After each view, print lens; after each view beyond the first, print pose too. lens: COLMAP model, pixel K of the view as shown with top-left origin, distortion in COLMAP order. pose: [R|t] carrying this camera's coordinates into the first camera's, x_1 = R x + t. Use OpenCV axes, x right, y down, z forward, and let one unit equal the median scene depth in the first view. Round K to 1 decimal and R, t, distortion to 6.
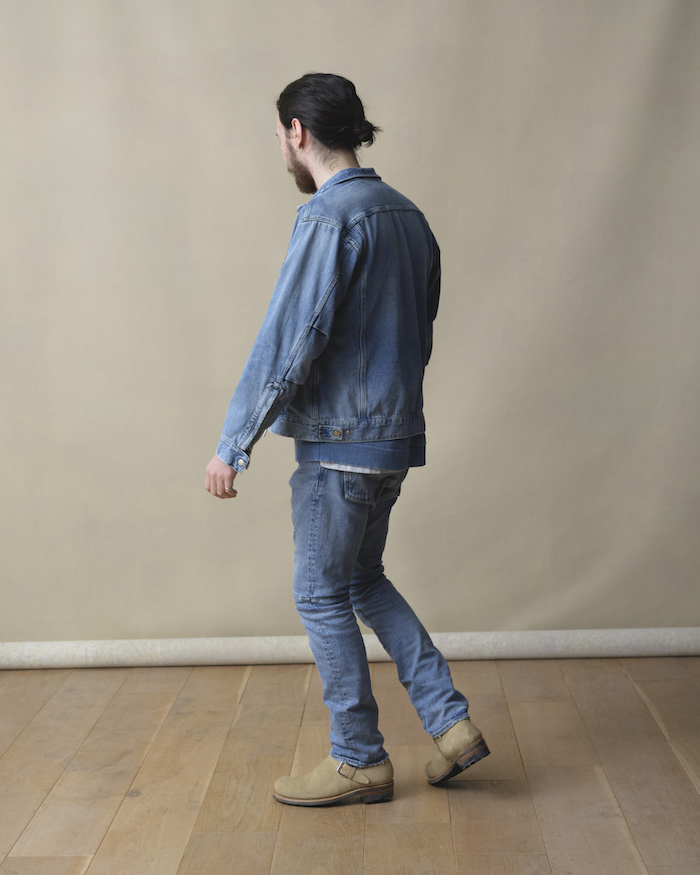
lens RADIAL K [[1507.3, 0, 313.8], [0, 1507.3, 405.7], [0, 0, 1]] dist [-0.010690, -0.105275]
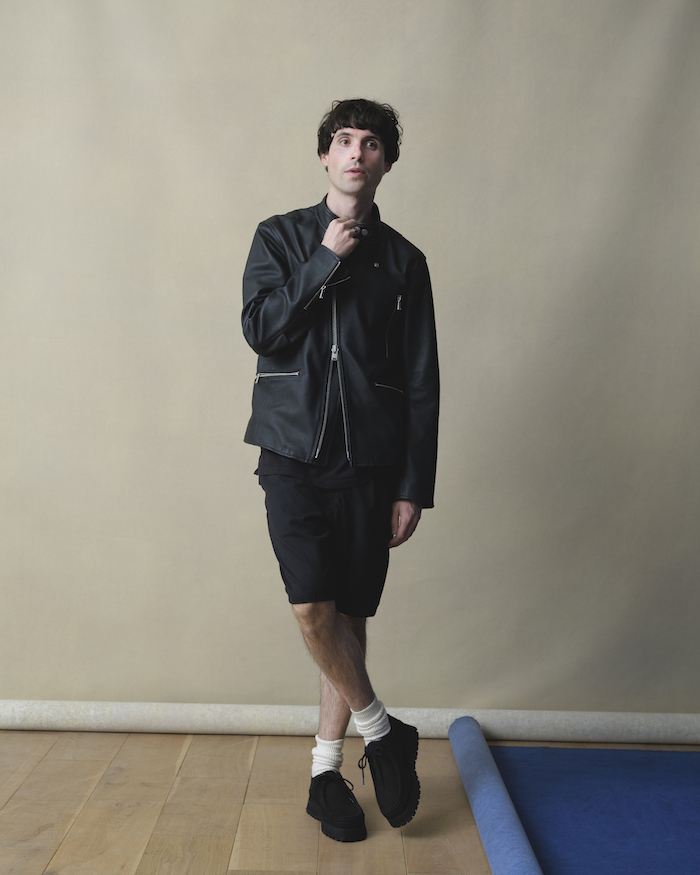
lens RADIAL K [[1410.6, 0, 354.4], [0, 1410.6, 403.0], [0, 0, 1]] dist [-0.013080, -0.017586]
pose [[0.996515, 0.055617, 0.062166, -0.007205], [-0.051322, 0.996319, -0.068669, 0.023762], [-0.065756, 0.065239, 0.995701, 0.118016]]
